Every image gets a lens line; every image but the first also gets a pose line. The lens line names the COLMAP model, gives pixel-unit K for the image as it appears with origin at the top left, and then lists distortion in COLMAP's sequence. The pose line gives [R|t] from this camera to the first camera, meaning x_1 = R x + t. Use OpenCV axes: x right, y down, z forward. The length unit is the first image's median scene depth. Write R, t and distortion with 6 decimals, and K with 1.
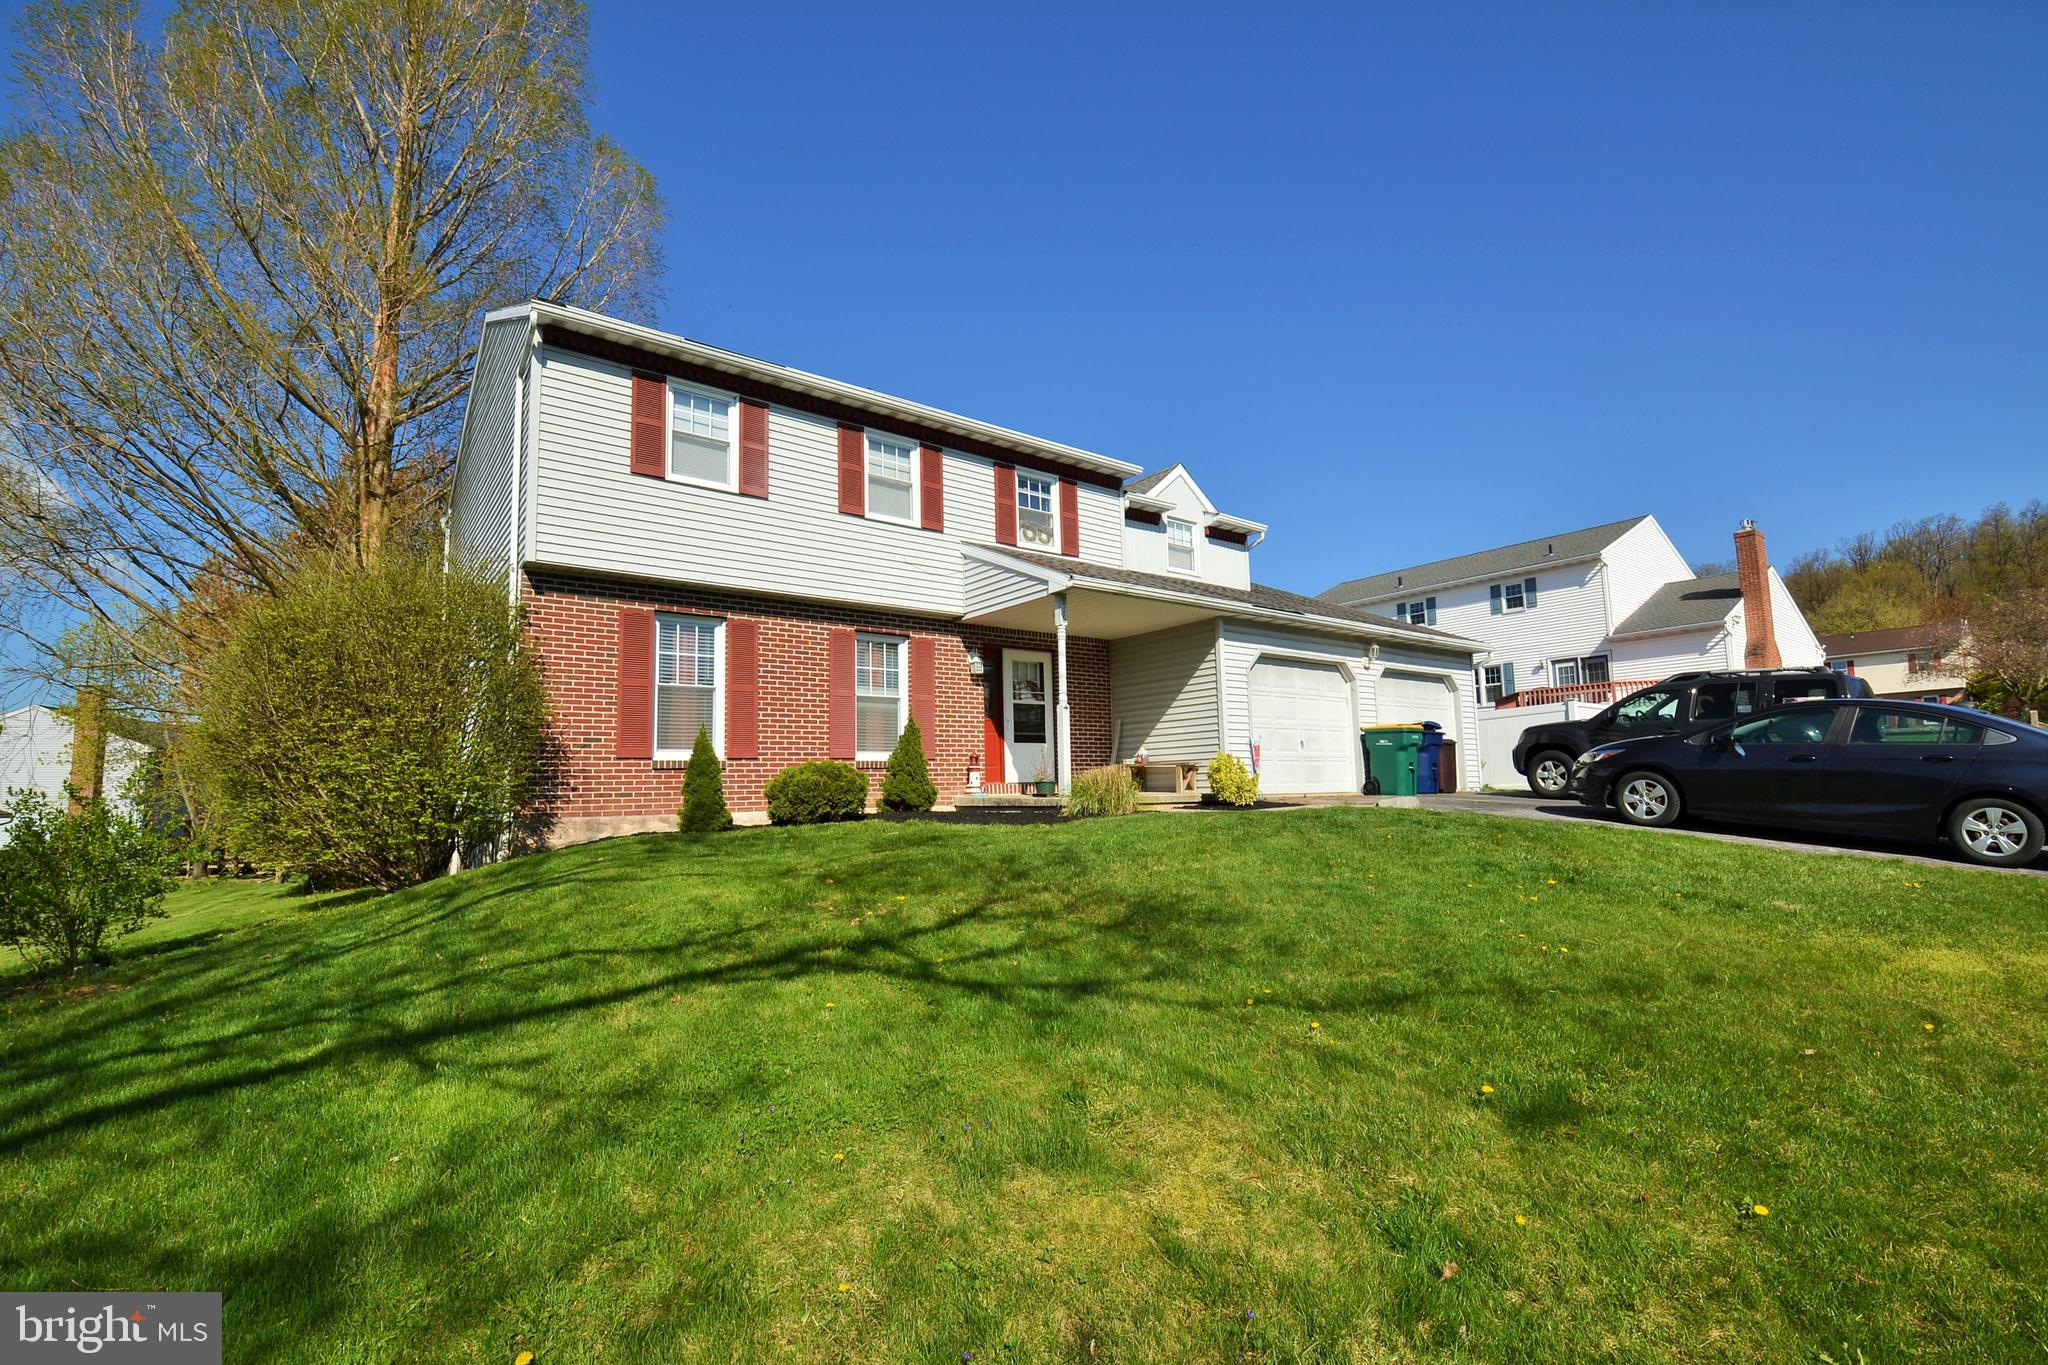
lens RADIAL K [[911.2, 0, 1034.7], [0, 911.2, 703.5], [0, 0, 1]] dist [0.014426, -0.016662]
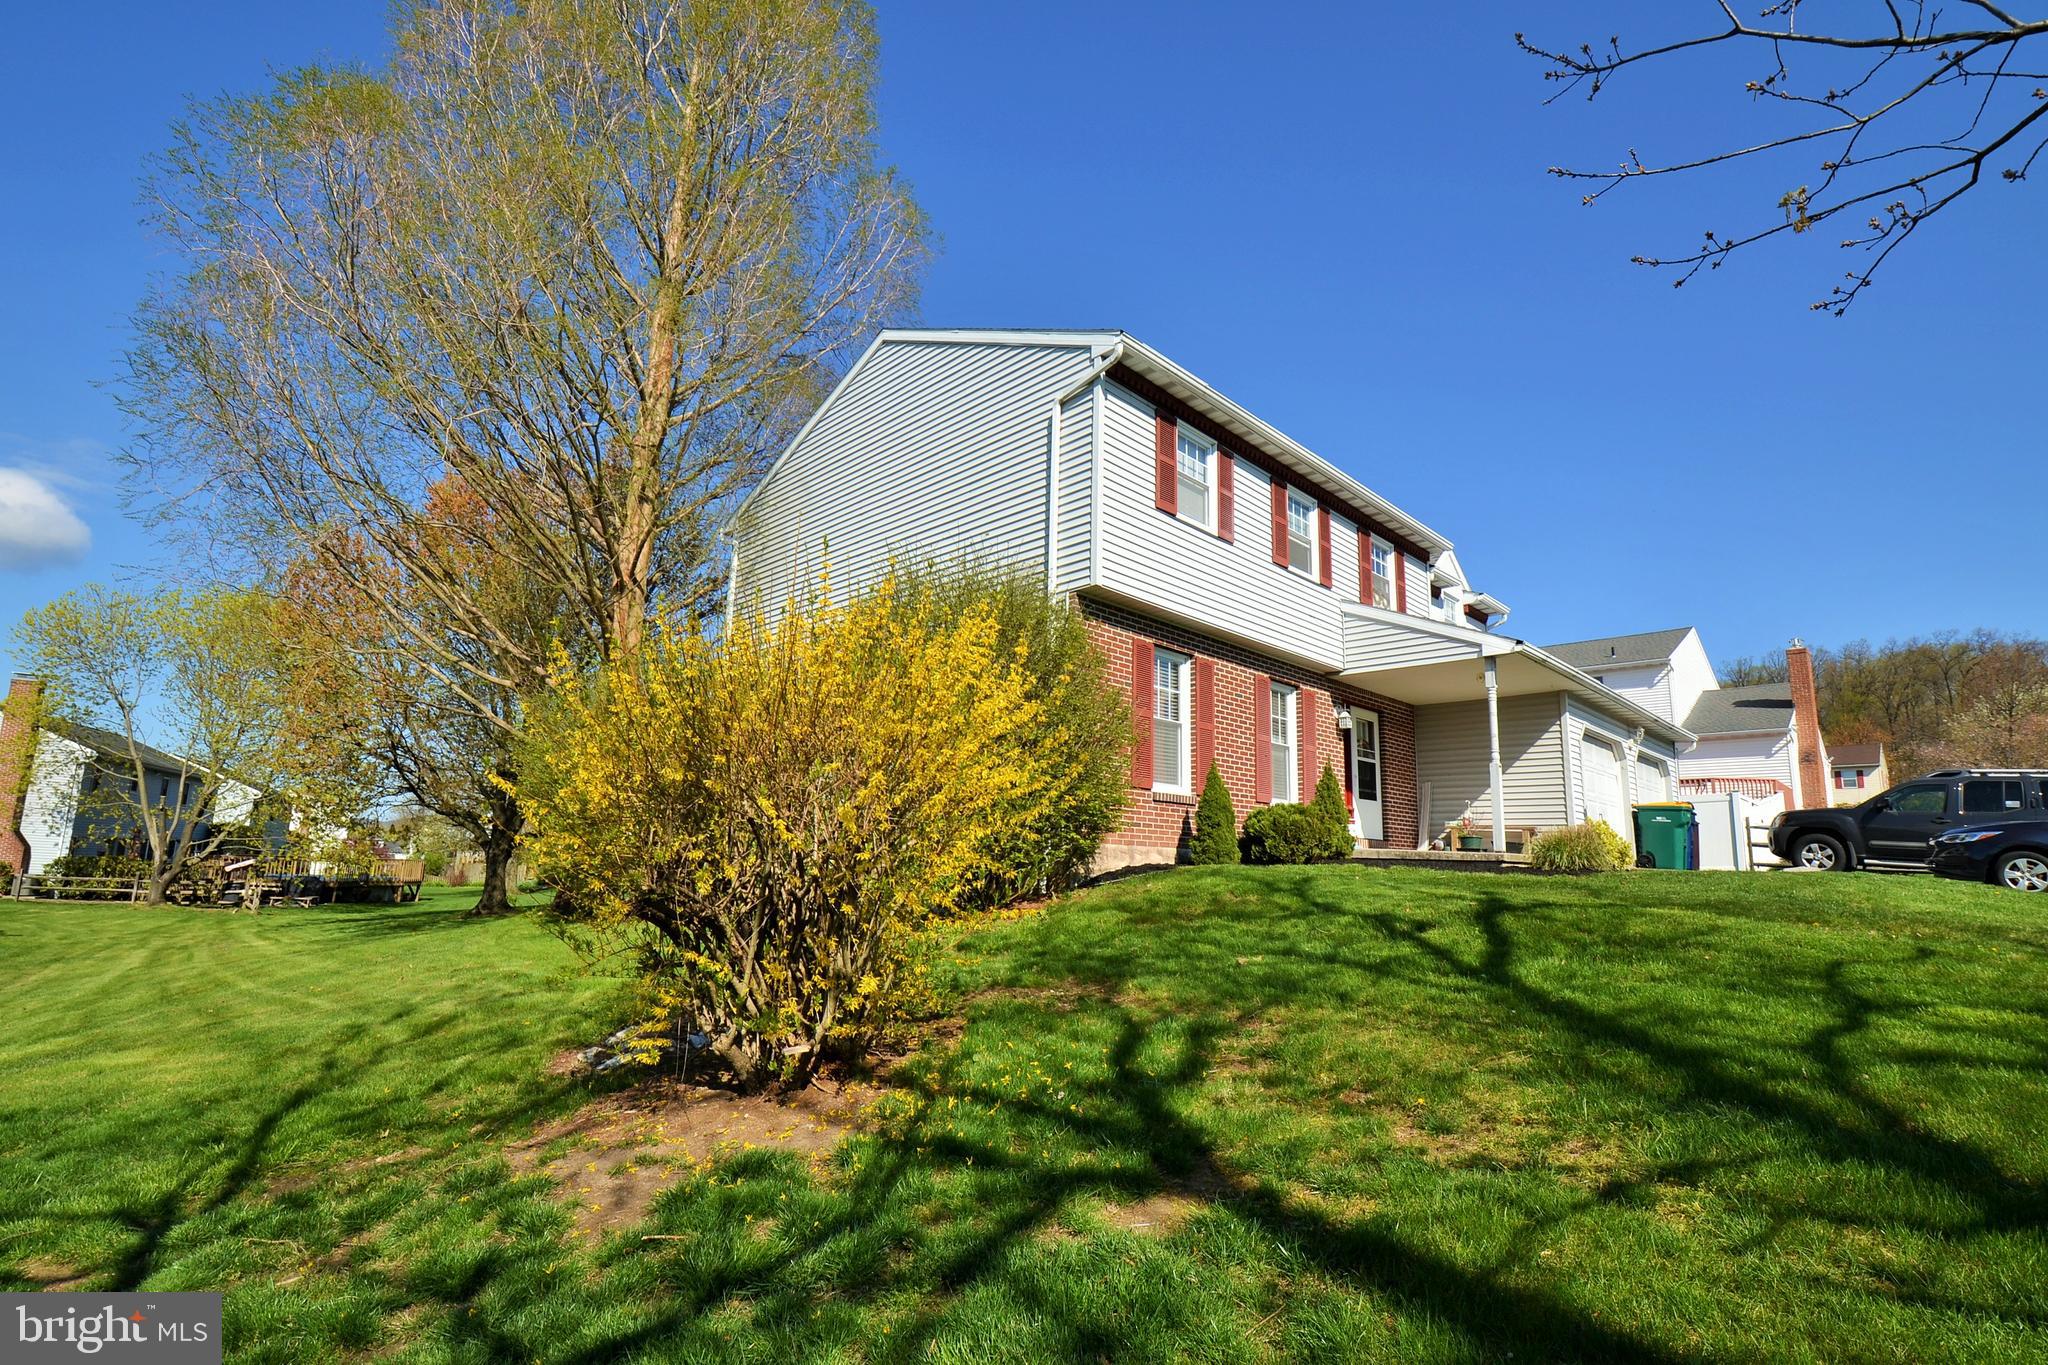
lens RADIAL K [[932.9, 0, 1019.0], [0, 932.9, 715.6], [0, 0, 1]] dist [0.001194, -0.017661]
pose [[0.992156, 0.068602, 0.104502, -0.543492], [-0.062285, 0.996096, -0.062557, 0.041775], [-0.108385, 0.055558, 0.992555, -0.002326]]
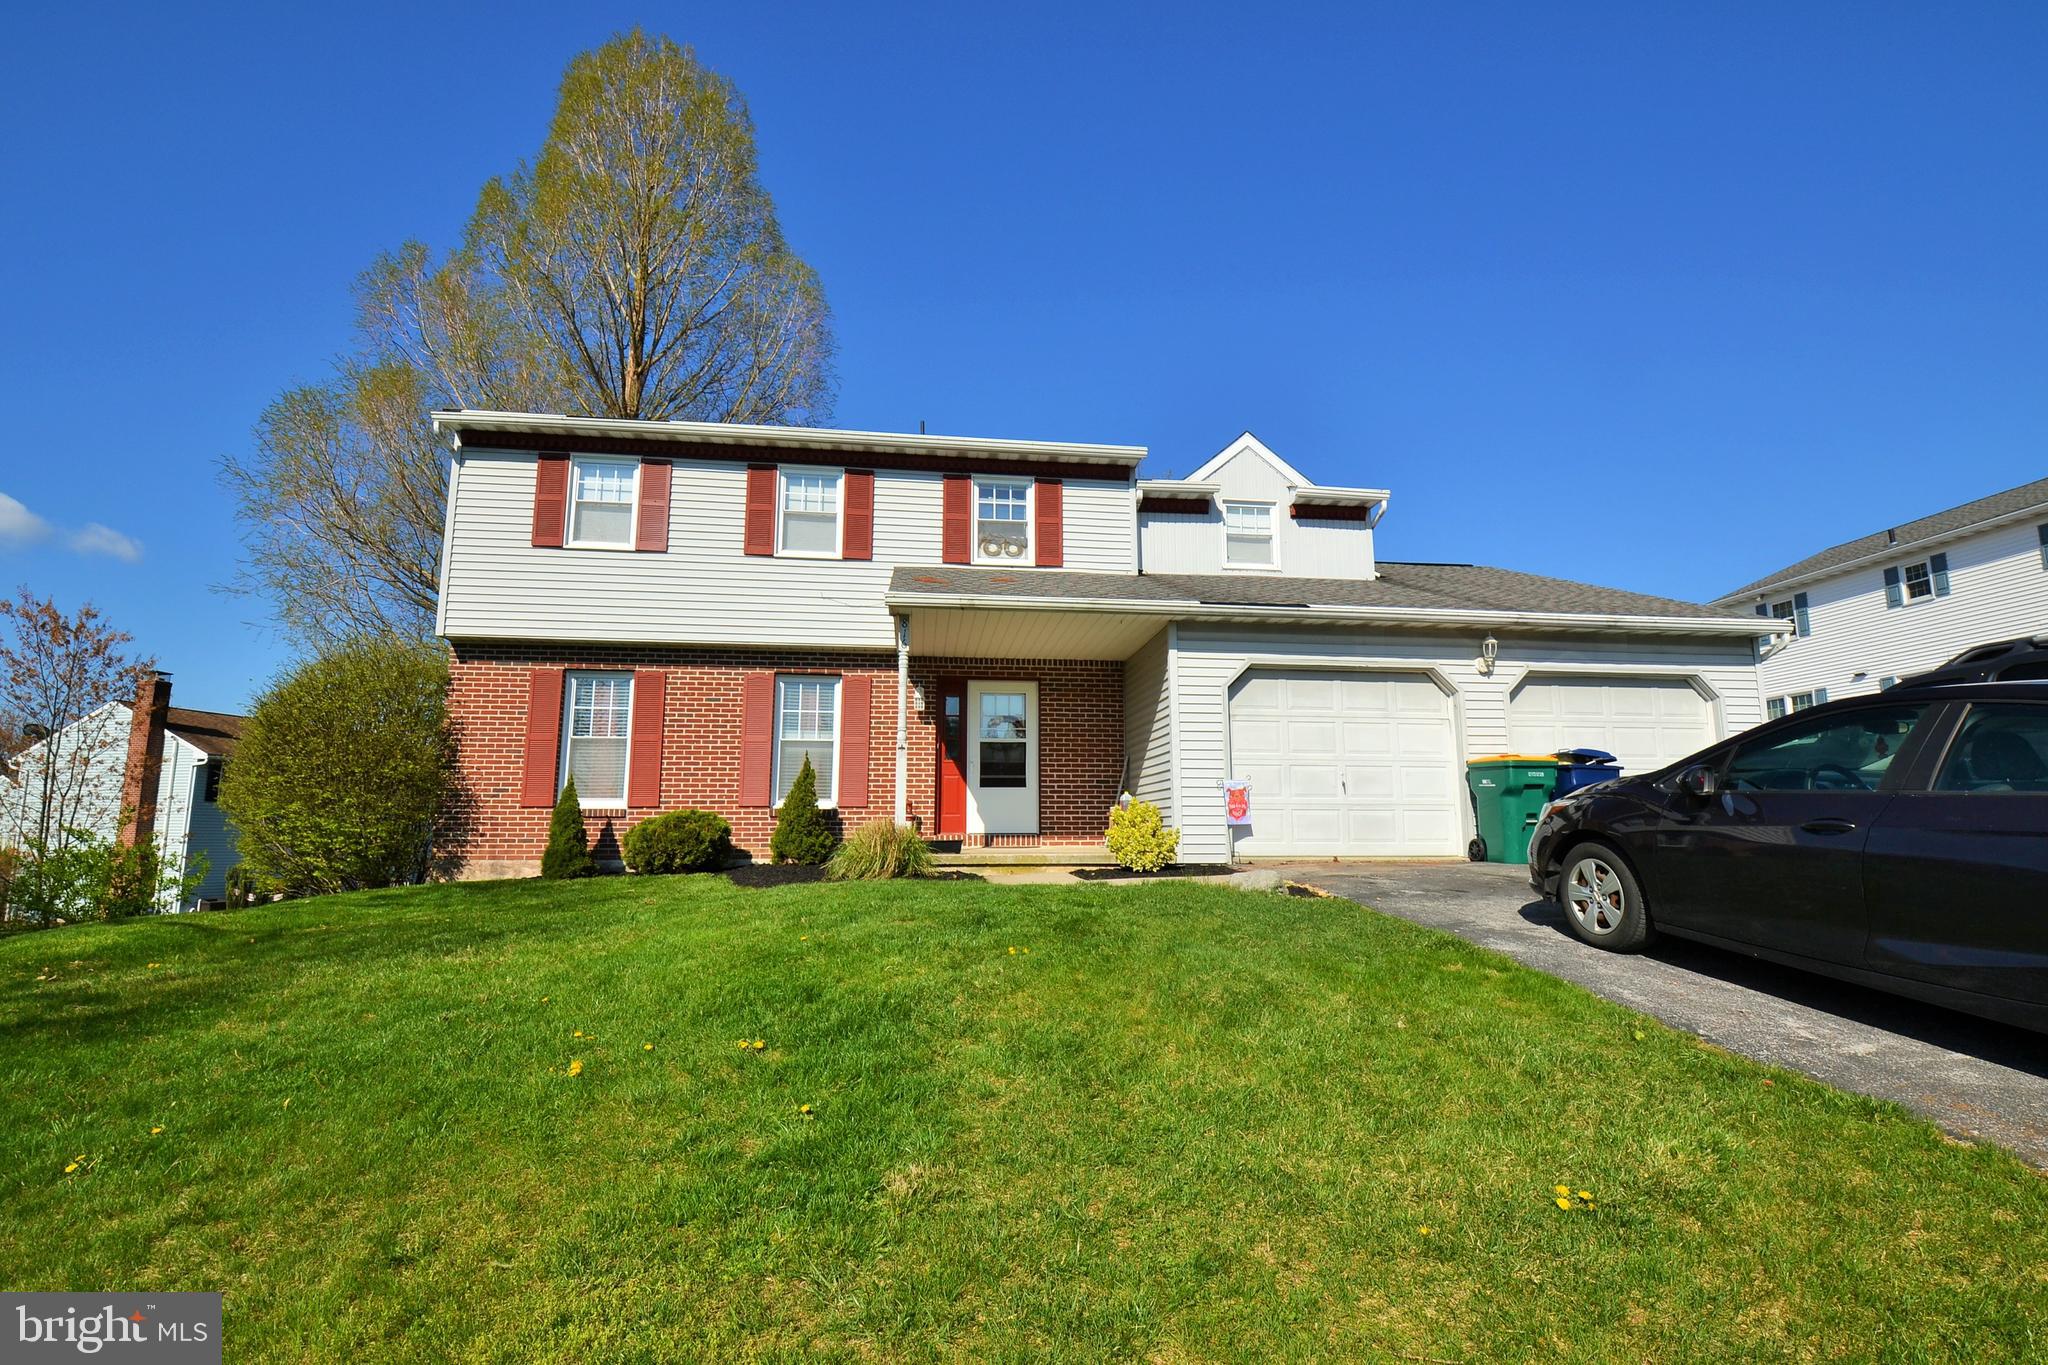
lens RADIAL K [[911.2, 0, 1034.7], [0, 911.2, 703.5], [0, 0, 1]] dist [0.014426, -0.016662]
pose [[0.862254, -0.052125, -0.503787, 0.492757], [0.031672, 0.998292, -0.049082, 0.007629], [0.505486, 0.026365, 0.862432, 0.286390]]
